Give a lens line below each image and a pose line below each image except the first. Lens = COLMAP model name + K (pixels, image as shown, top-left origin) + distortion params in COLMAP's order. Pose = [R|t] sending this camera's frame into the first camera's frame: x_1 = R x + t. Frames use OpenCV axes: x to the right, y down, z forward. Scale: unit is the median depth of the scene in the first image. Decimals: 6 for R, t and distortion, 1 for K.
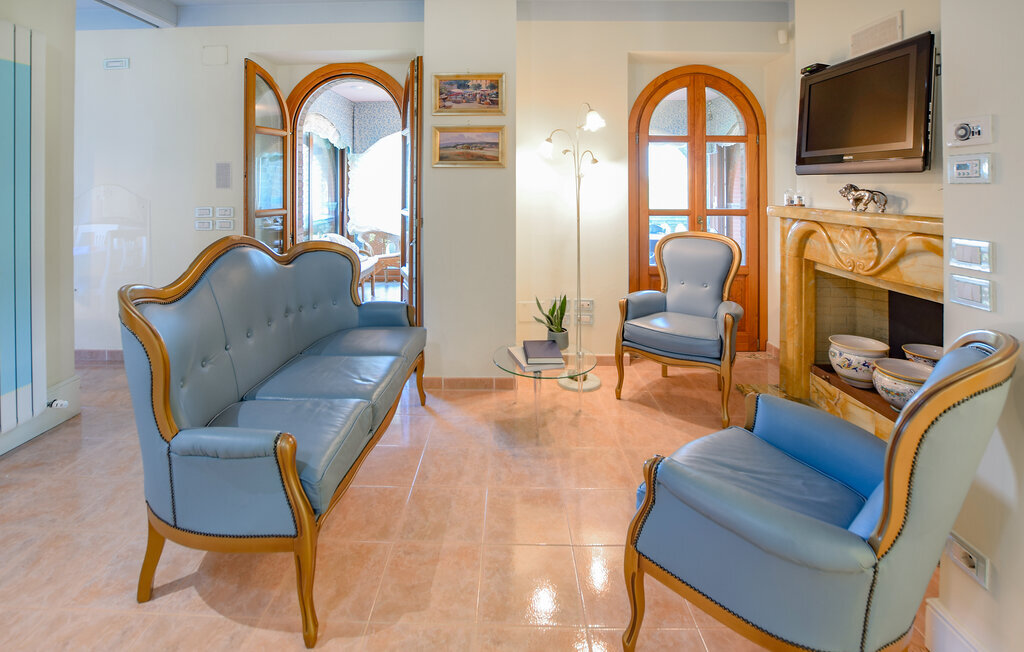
lens RADIAL K [[477.2, 0, 509.3], [0, 477.2, 175.9], [0, 0, 1]] dist [-0.026598, 0.000077]
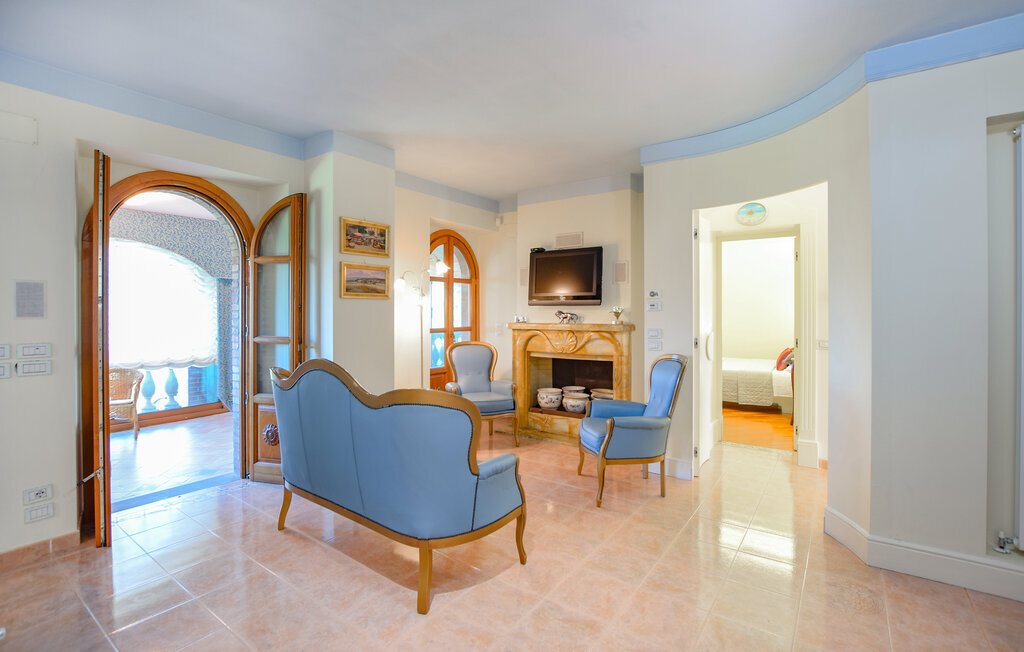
lens RADIAL K [[490.9, 0, 512.6], [0, 490.9, 308.4], [0, 0, 1]] dist [-0.001465, -0.000125]
pose [[0.555782, -0.002566, 0.831324, -0.926909], [-0.011090, 0.999883, 0.010500, -0.009158], [-0.831254, -0.015055, 0.555689, -0.015369]]
